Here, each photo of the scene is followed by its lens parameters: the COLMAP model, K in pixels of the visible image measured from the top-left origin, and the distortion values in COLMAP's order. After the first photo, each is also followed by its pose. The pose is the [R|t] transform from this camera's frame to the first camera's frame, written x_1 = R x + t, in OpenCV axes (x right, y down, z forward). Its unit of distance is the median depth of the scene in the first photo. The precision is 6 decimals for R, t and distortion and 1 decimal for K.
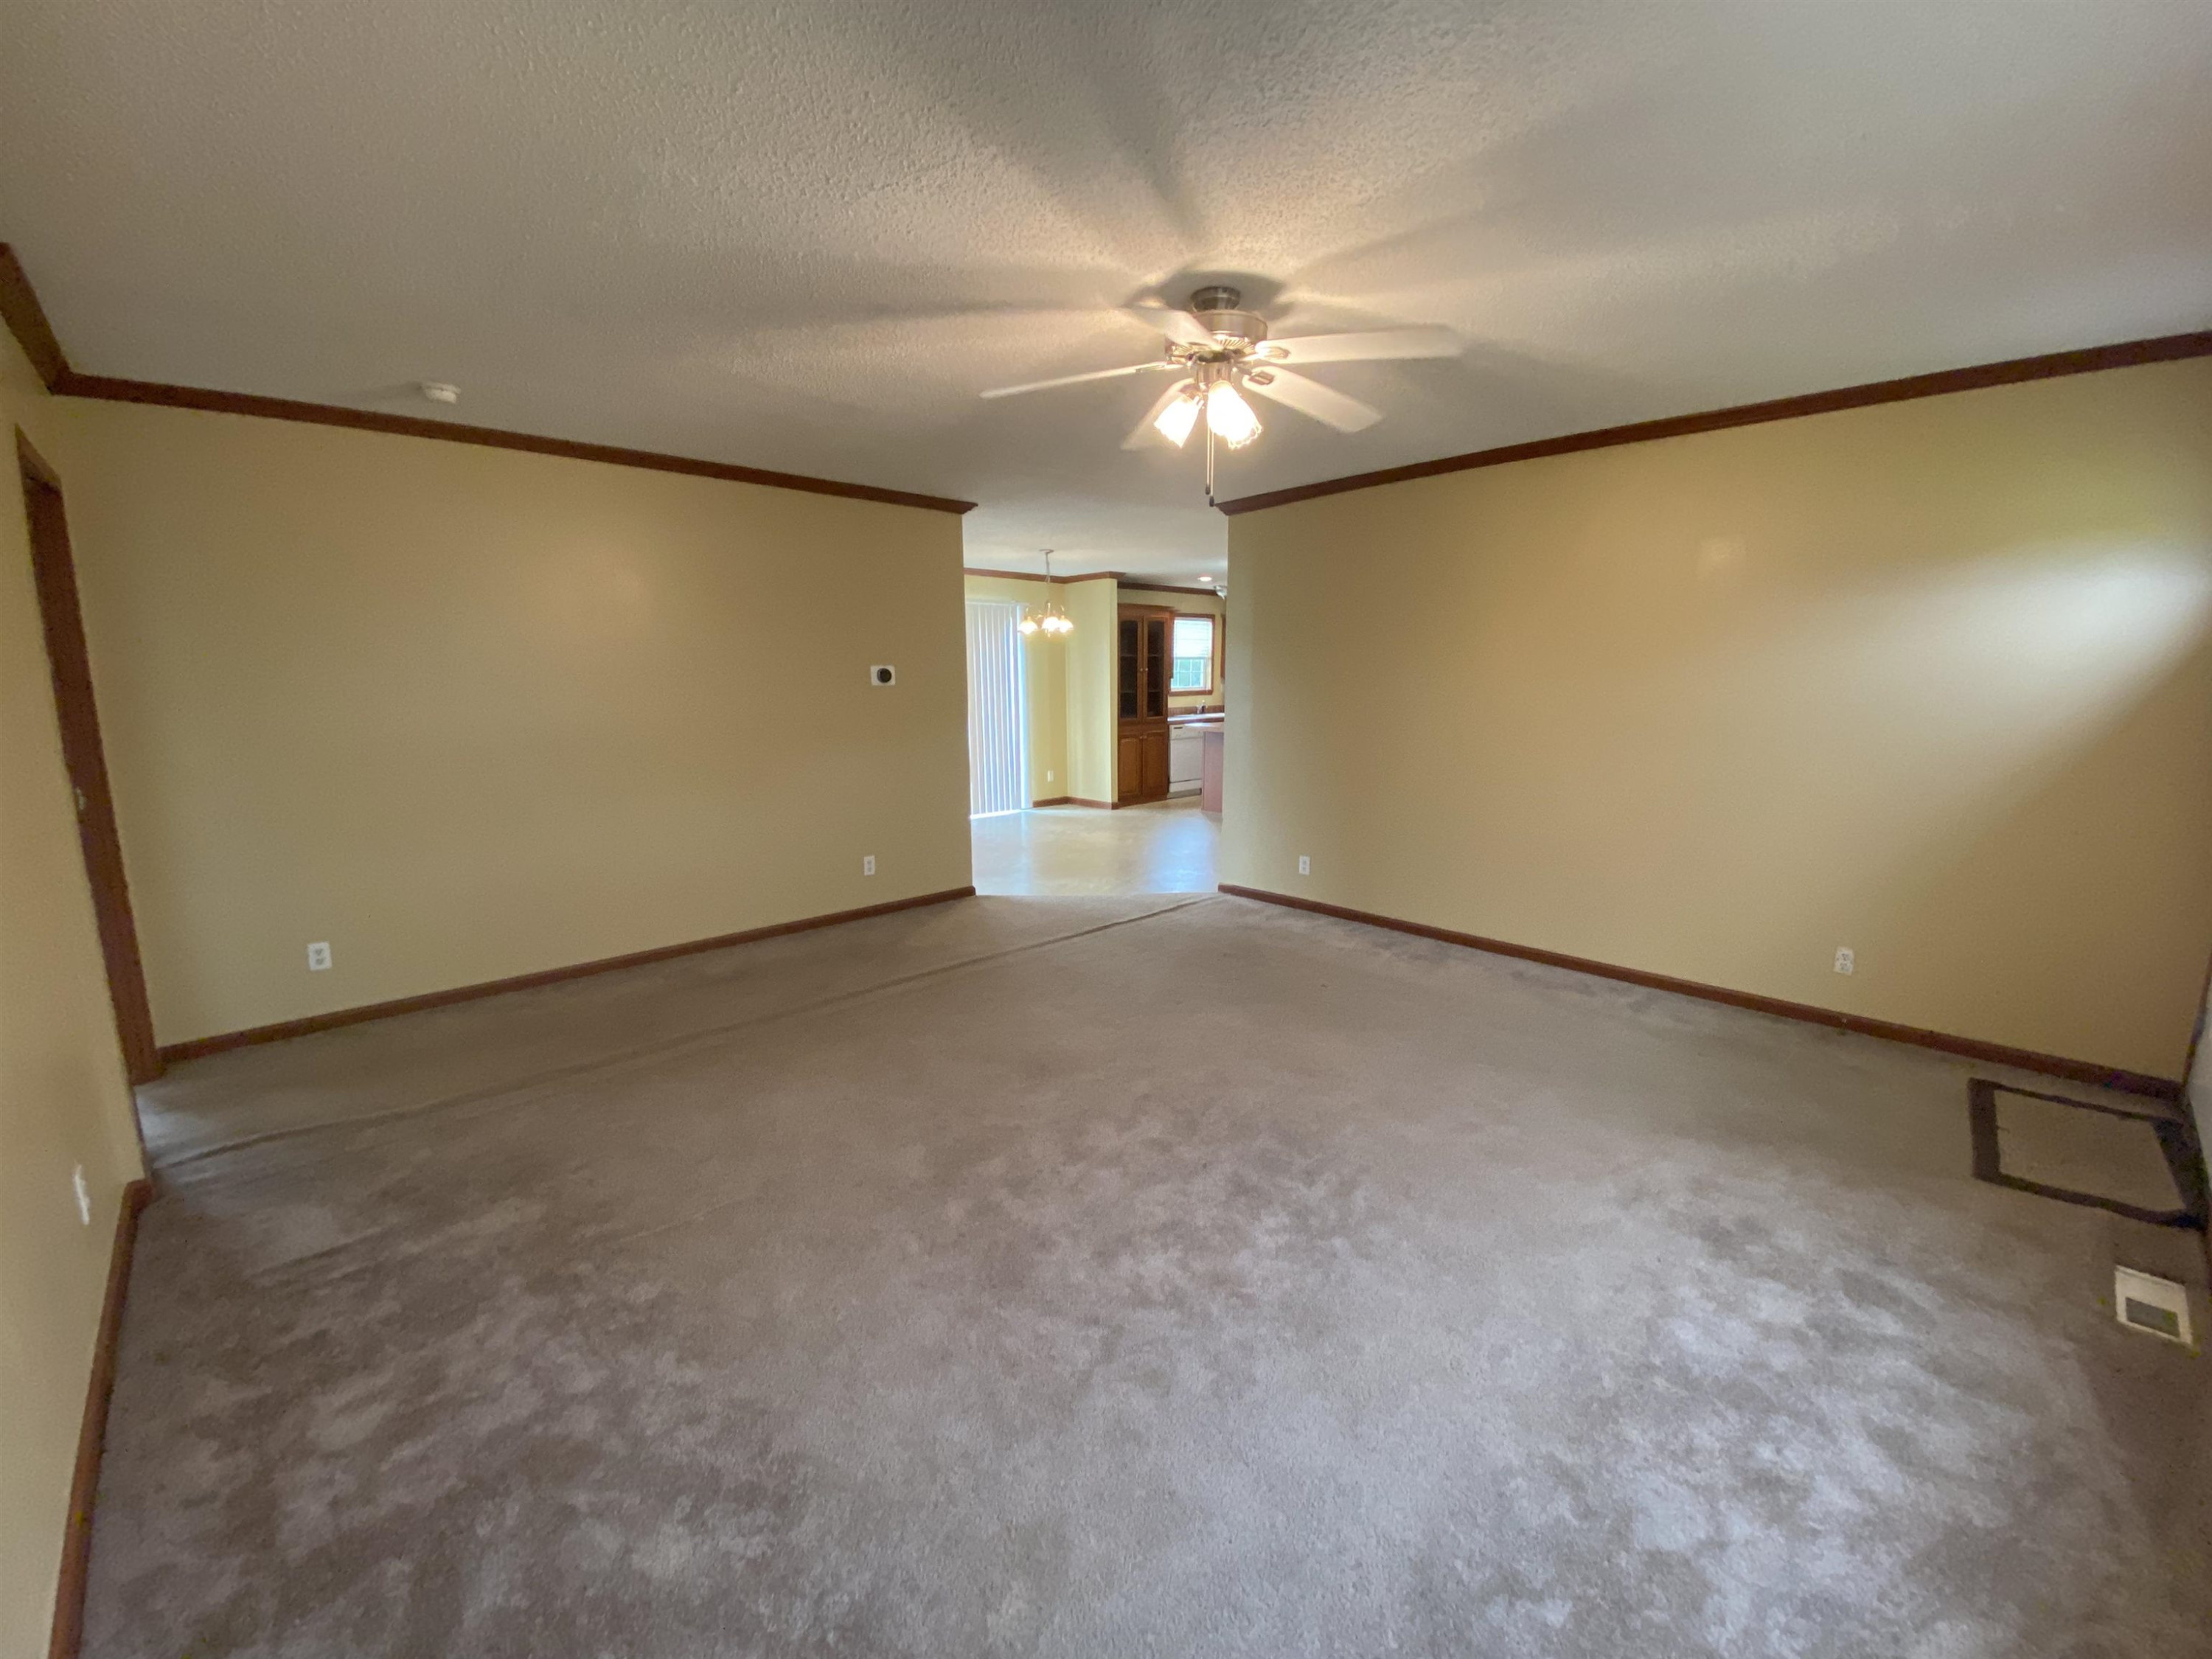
lens RADIAL K [[907.5, 0, 1104.3], [0, 907.5, 839.8], [0, 0, 1]] dist [0.002632, -0.000275]
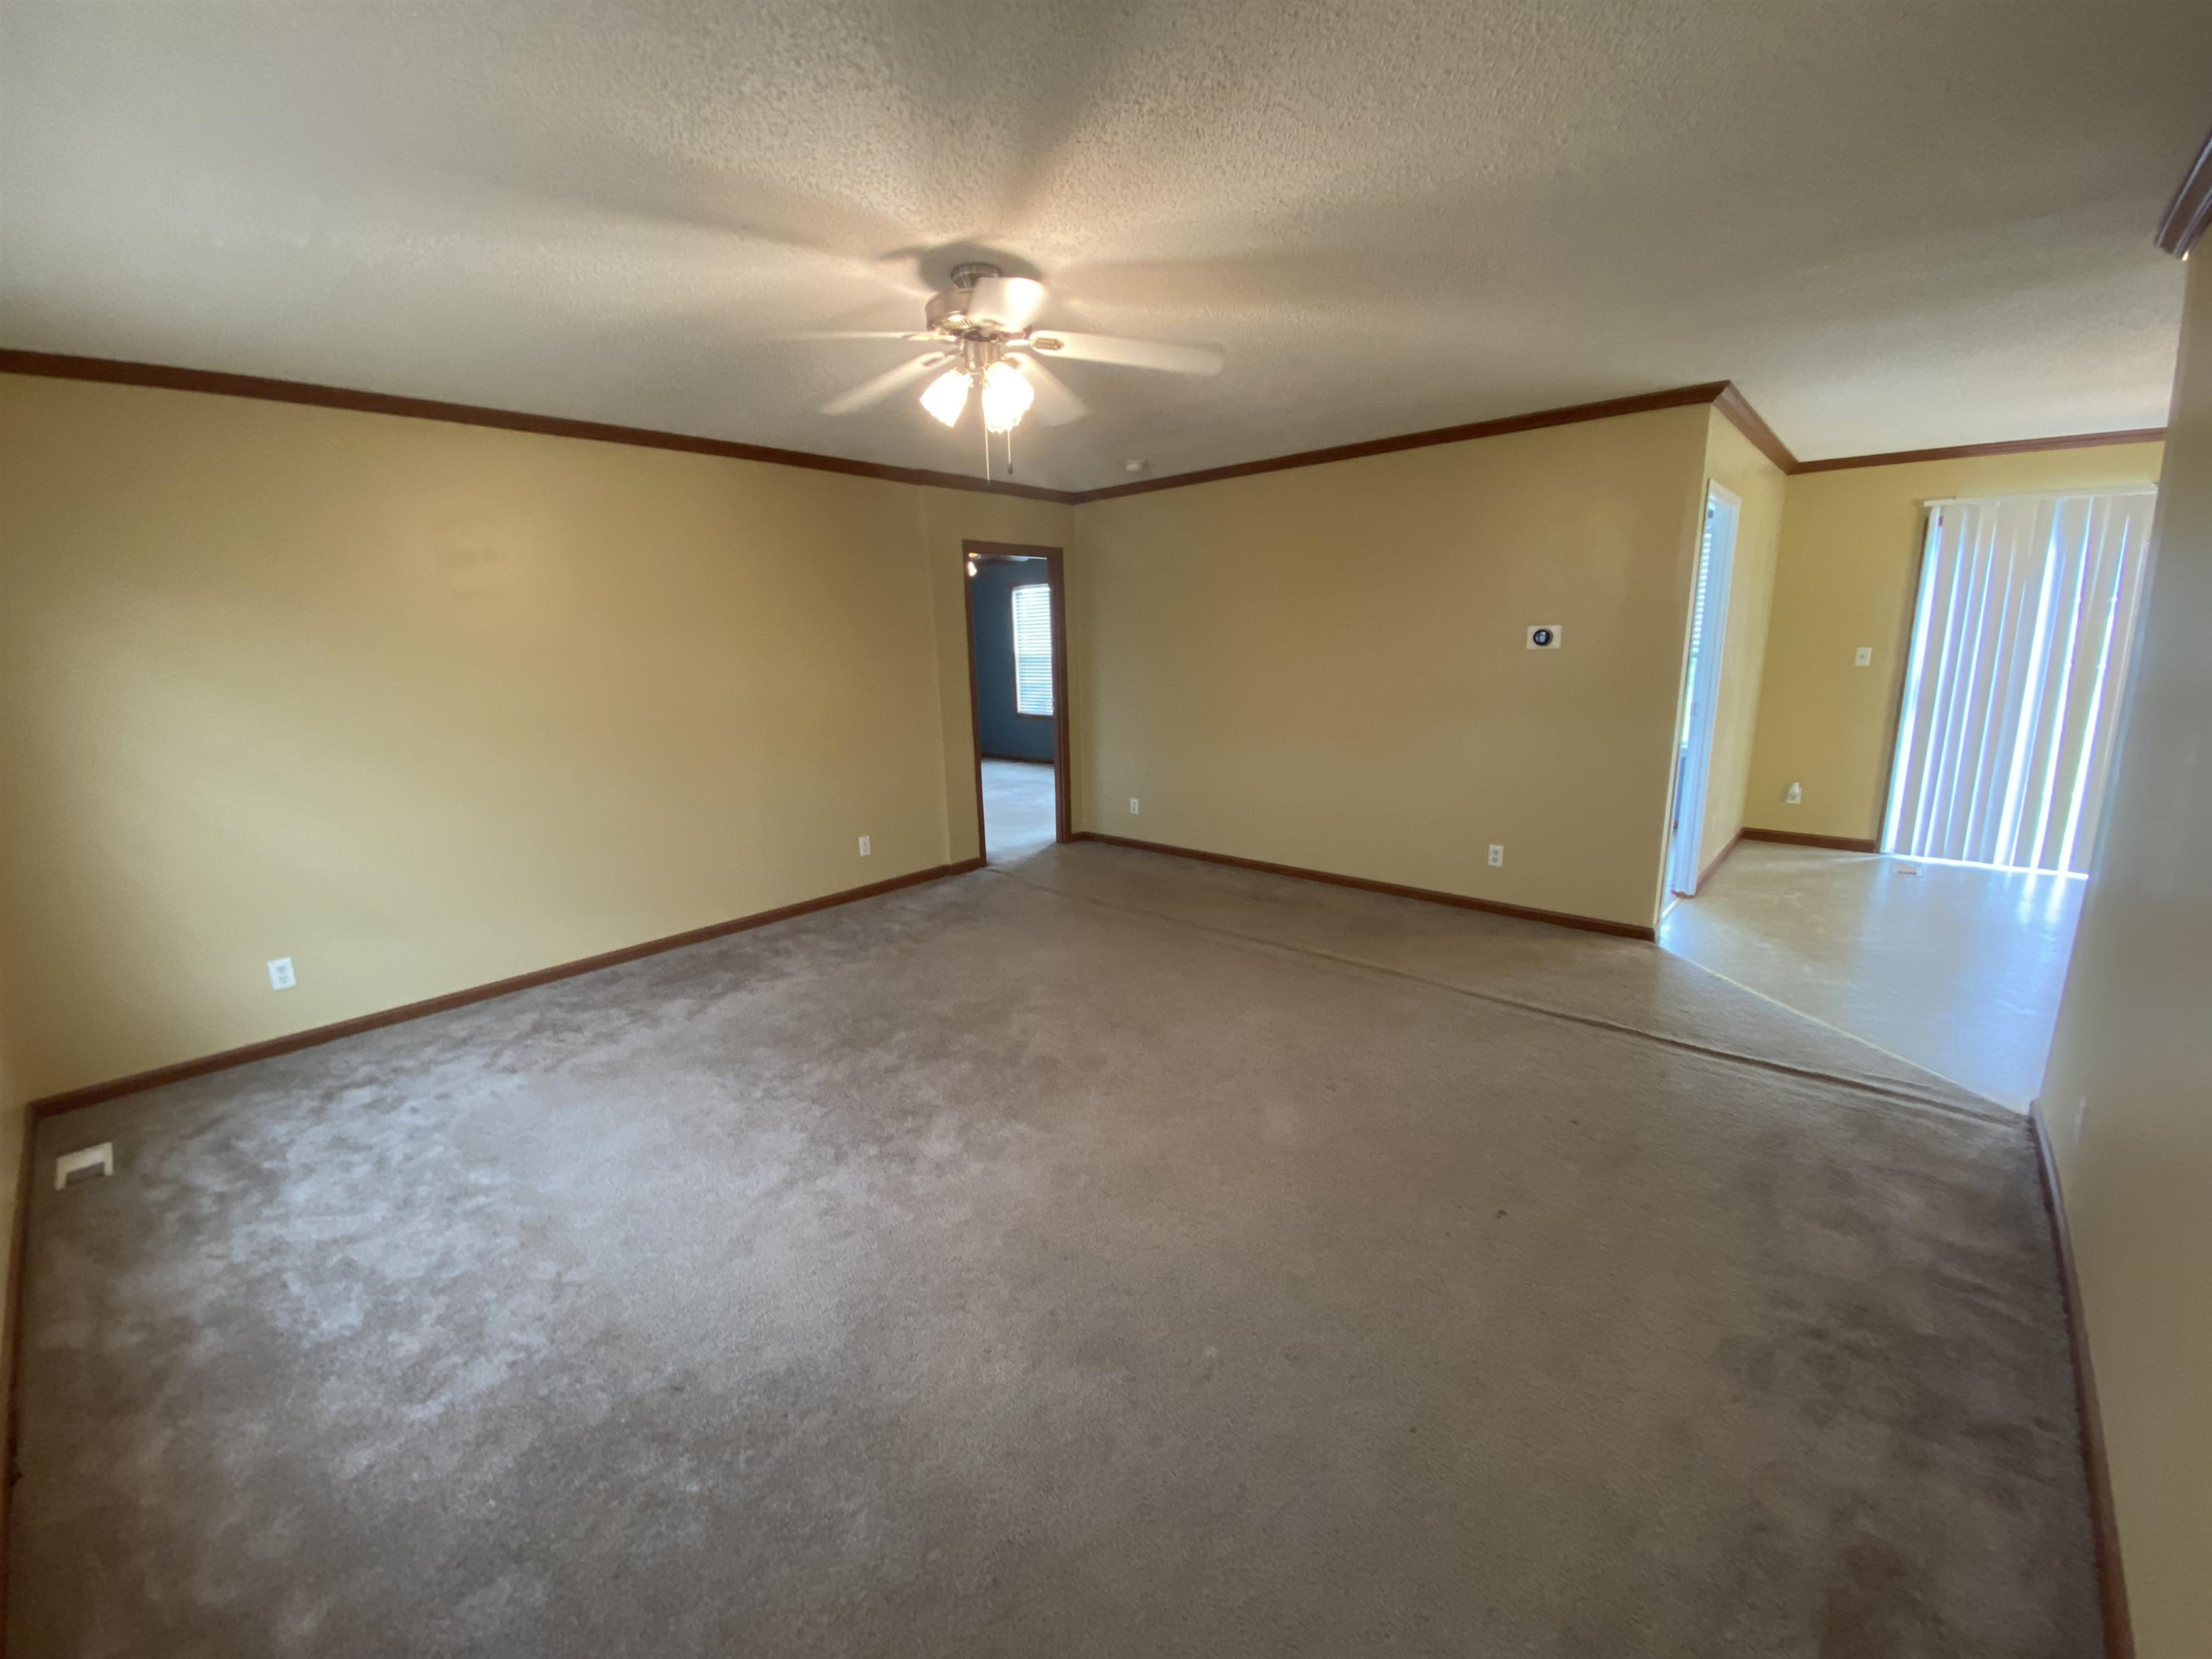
lens RADIAL K [[907.5, 0, 1106.0], [0, 907.5, 815.7], [0, 0, 1]] dist [0.002632, -0.000275]
pose [[0.070515, 0.192209, -0.978817, 0.585098], [-0.165330, 0.969940, 0.178555, -0.107018], [0.983714, 0.149237, 0.100173, 0.558181]]
